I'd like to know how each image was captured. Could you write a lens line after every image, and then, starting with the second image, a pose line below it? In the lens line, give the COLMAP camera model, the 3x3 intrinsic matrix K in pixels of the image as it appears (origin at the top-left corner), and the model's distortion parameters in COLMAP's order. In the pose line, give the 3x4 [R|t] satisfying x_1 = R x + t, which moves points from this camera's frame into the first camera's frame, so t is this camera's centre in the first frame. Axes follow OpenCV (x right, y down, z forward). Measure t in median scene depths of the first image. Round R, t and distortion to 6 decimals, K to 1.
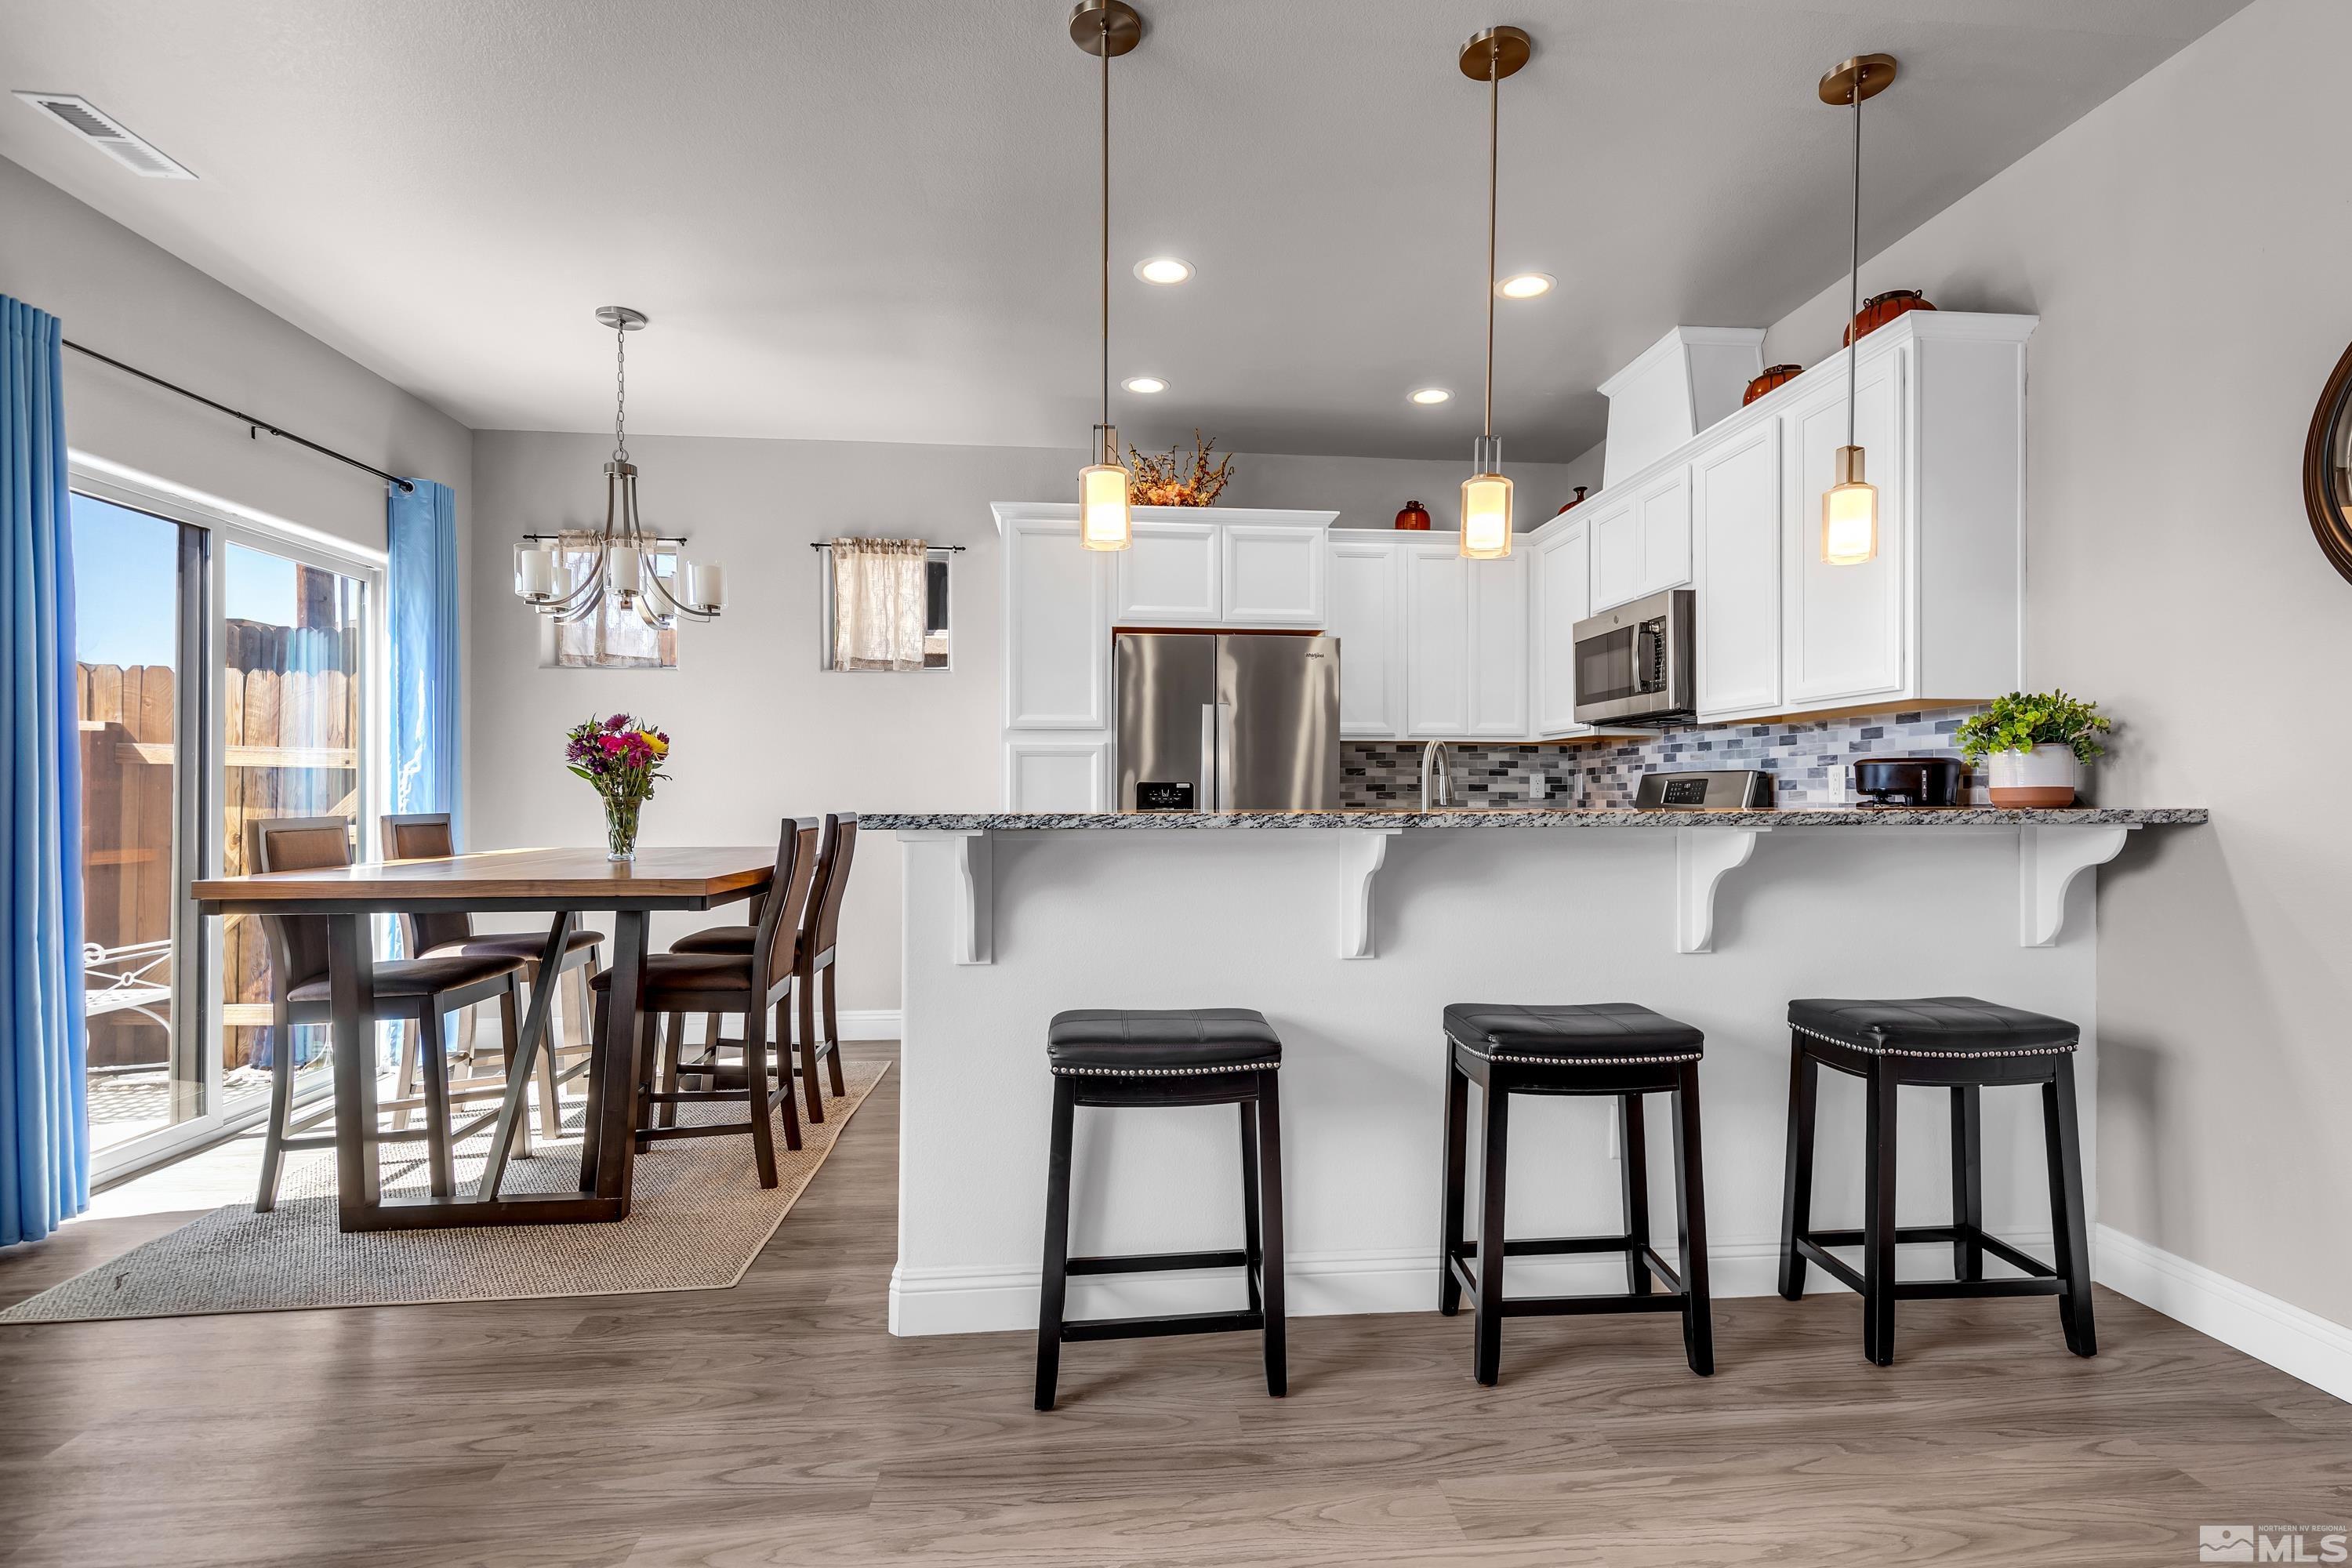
lens RADIAL K [[1111.3, 0, 1194.8], [0, 1111.3, 785.2], [0, 0, 1]] dist [0.019181, -0.000347]
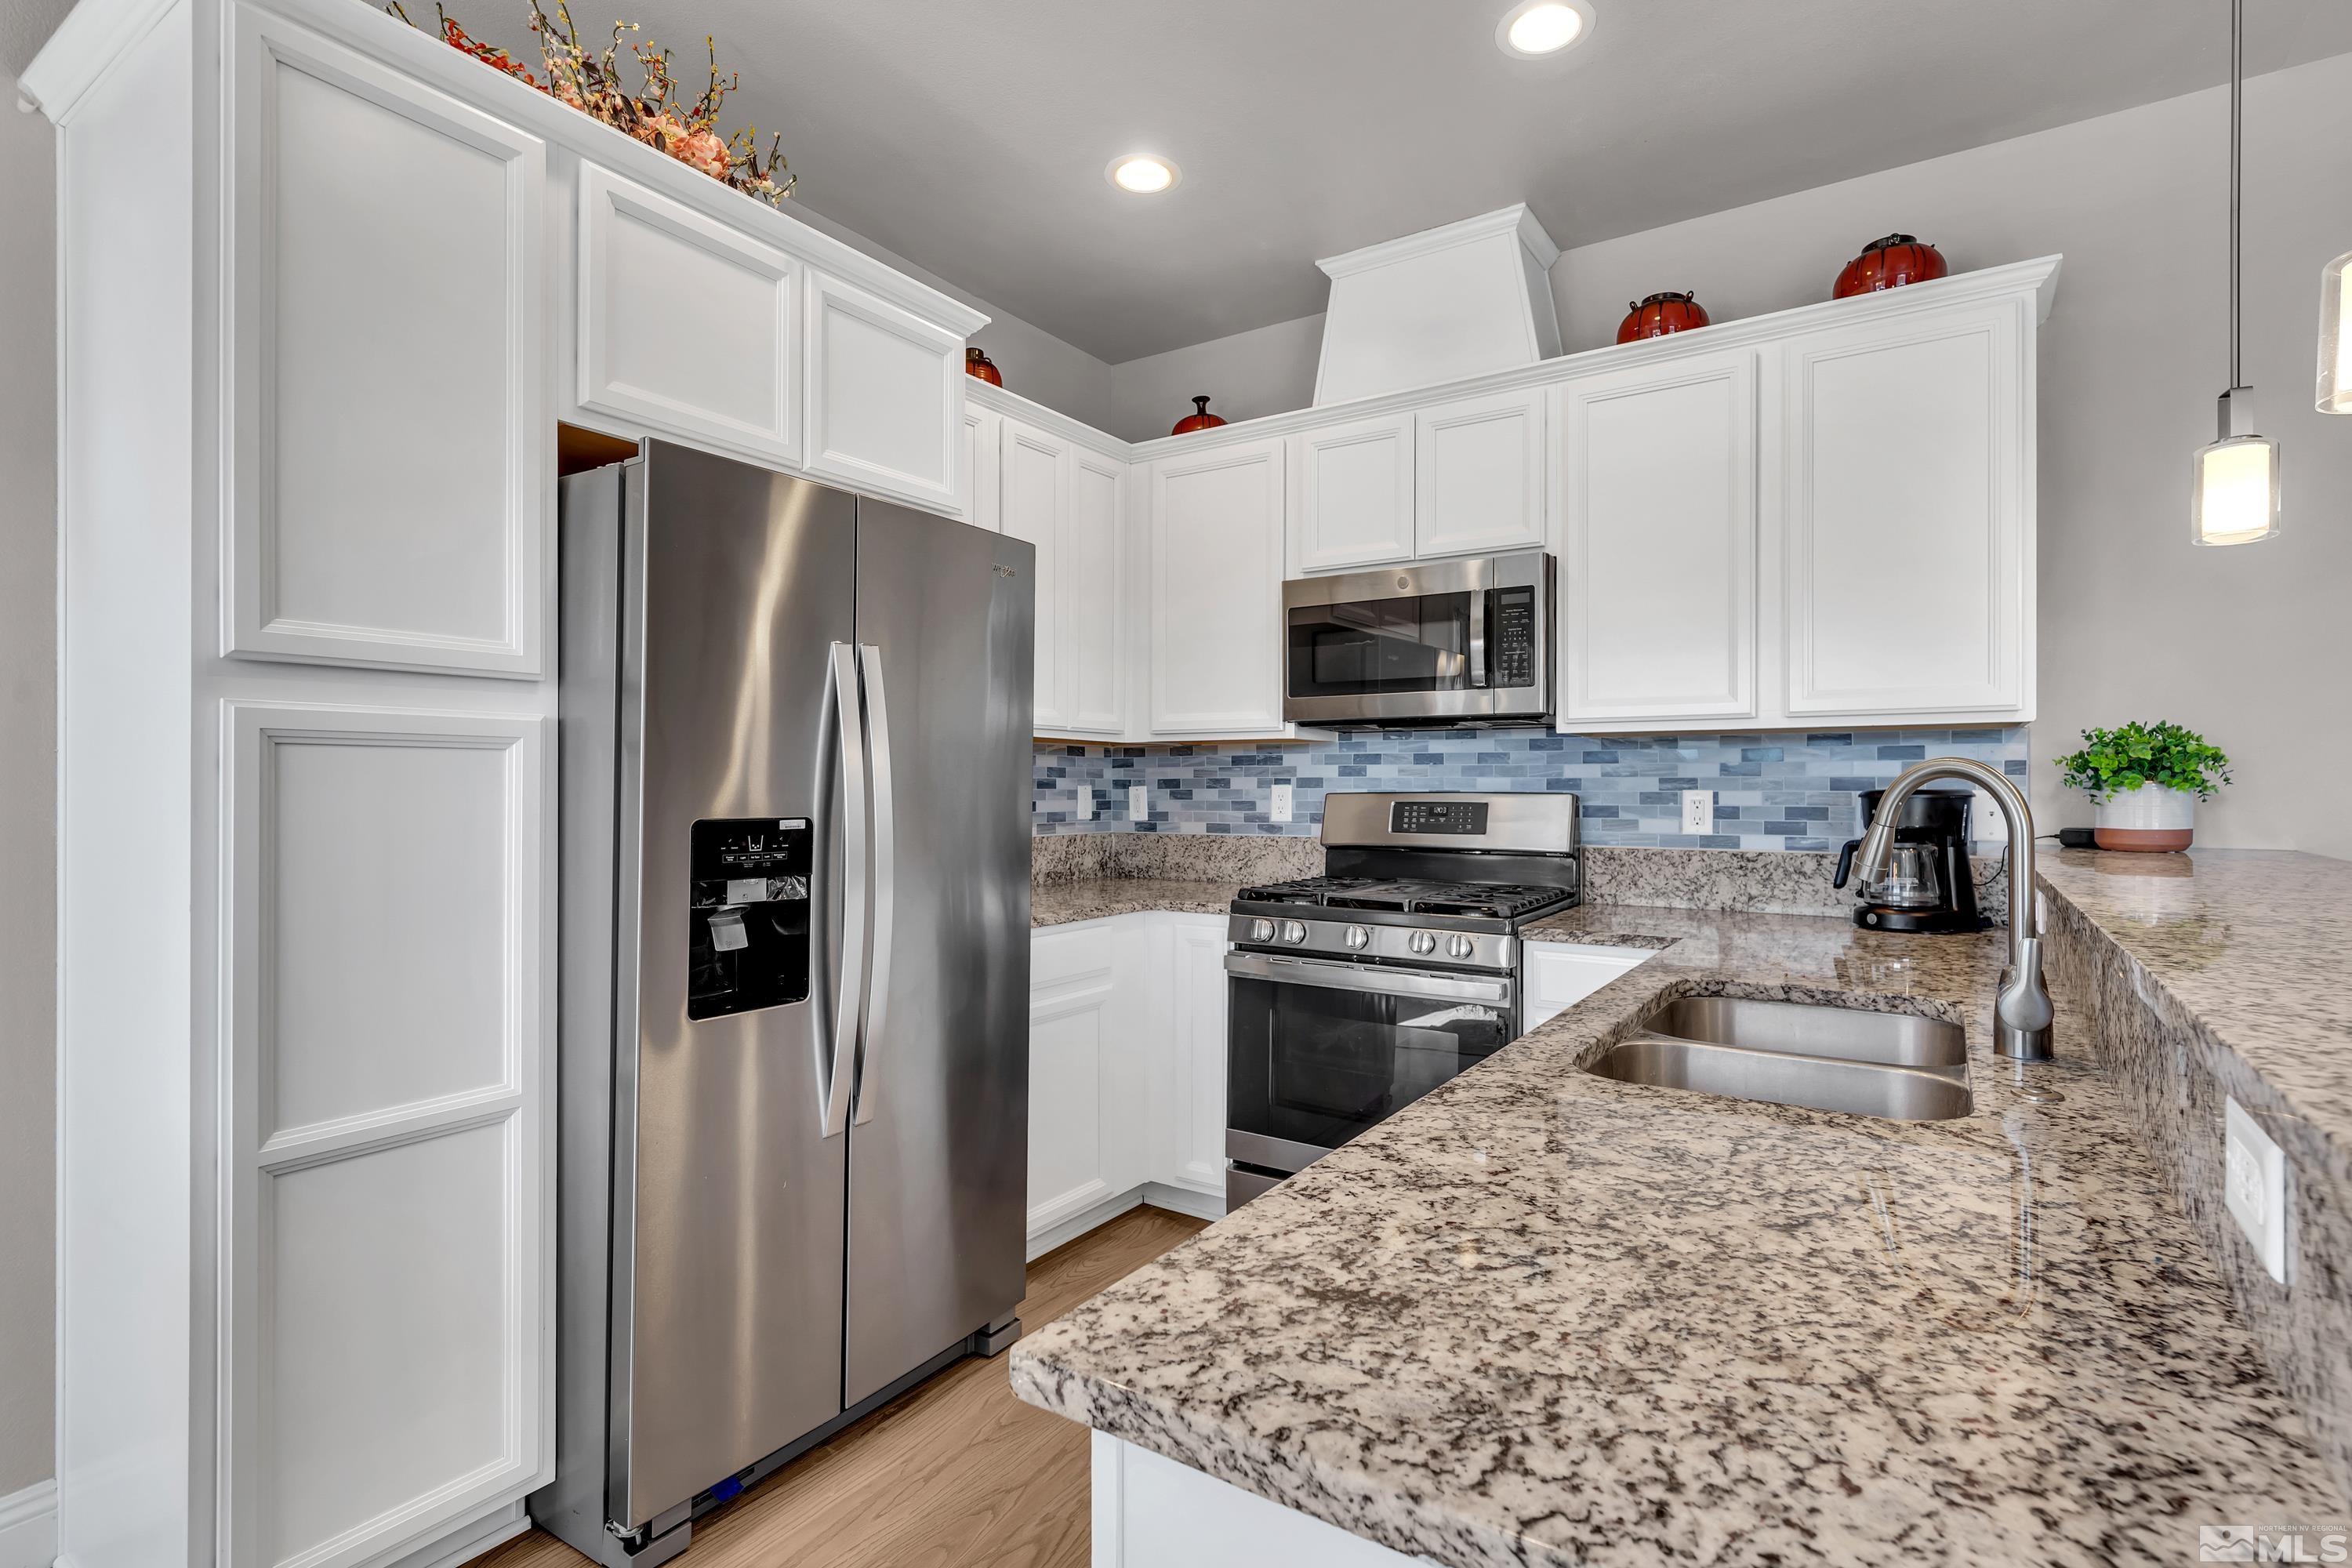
lens RADIAL K [[1113.5, 0, 1189.6], [0, 1113.5, 783.4], [0, 0, 1]] dist [0.003570, 0.000538]
pose [[0.622619, 0.000969, 0.782524, -0.256183], [-0.007559, 0.999960, 0.004777, -0.019107], [-0.782488, -0.008889, 0.622602, 0.609786]]
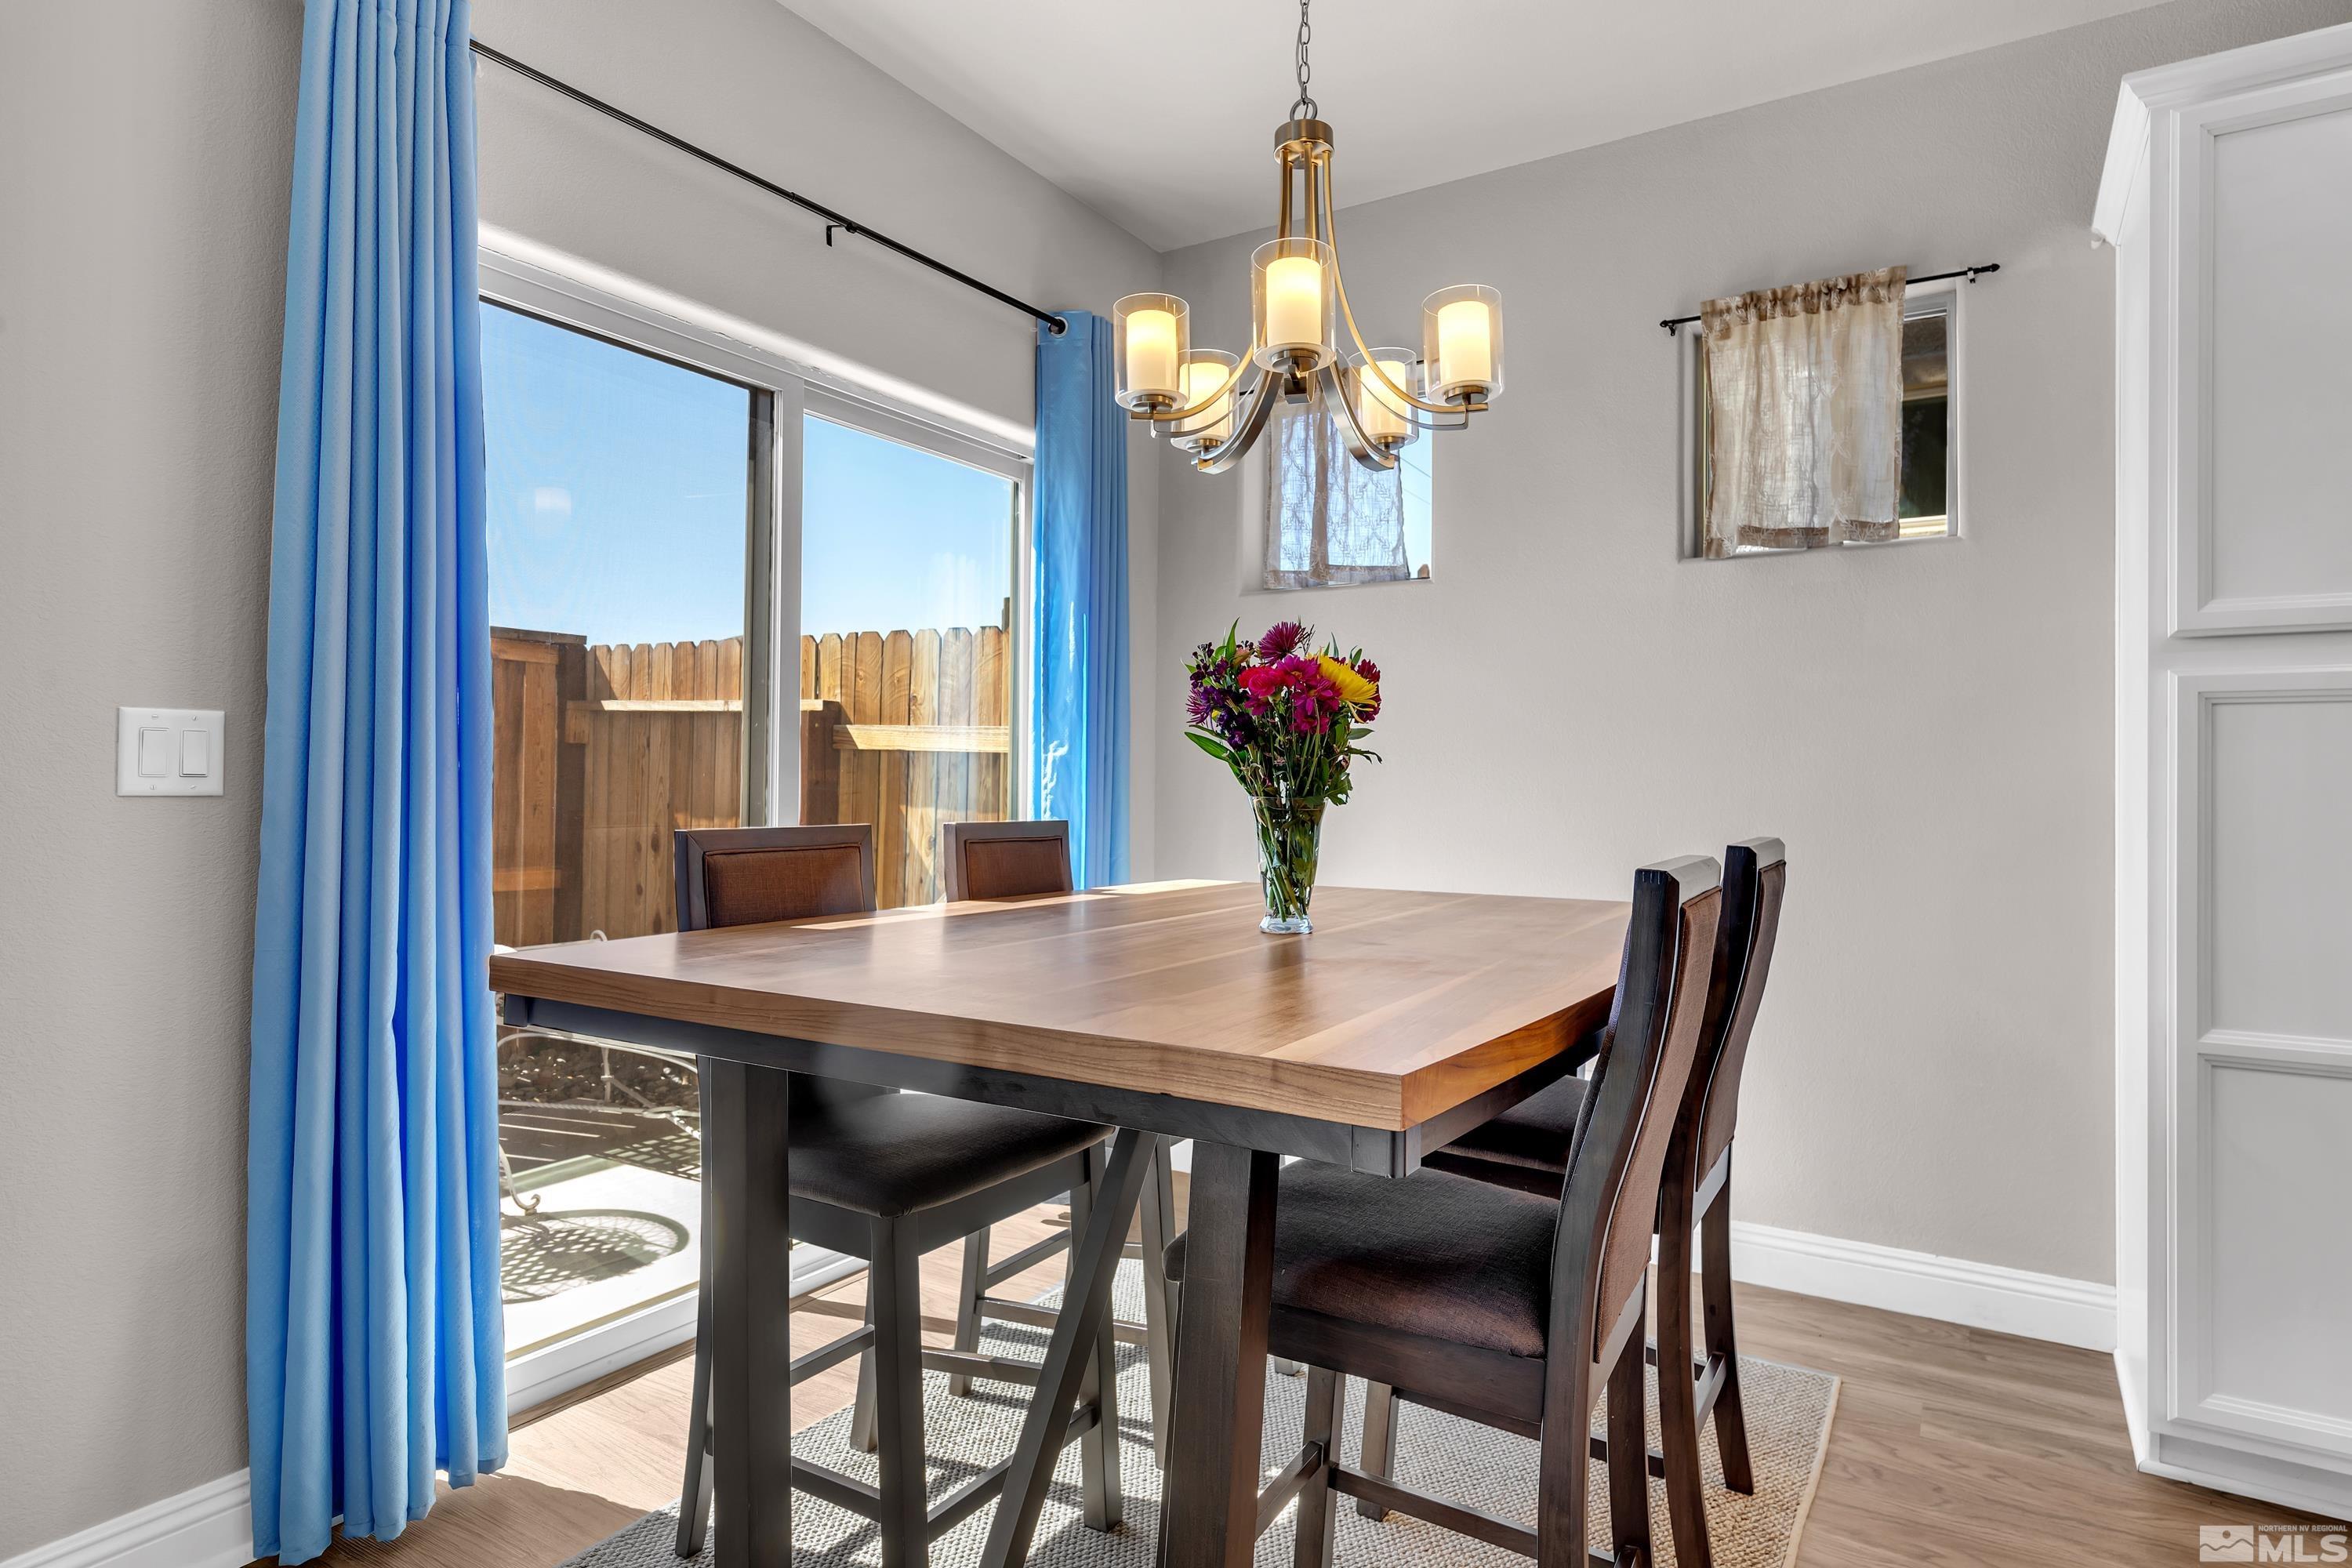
lens RADIAL K [[1316.6, 0, 1178.6], [0, 1316.6, 789.4], [0, 0, 1]] dist [0.001915, -0.000685]
pose [[0.794774, 0.008870, -0.606841, -0.170371], [-0.005303, 0.999957, 0.007670, 0.002297], [0.606883, -0.002878, 0.794786, 0.425947]]
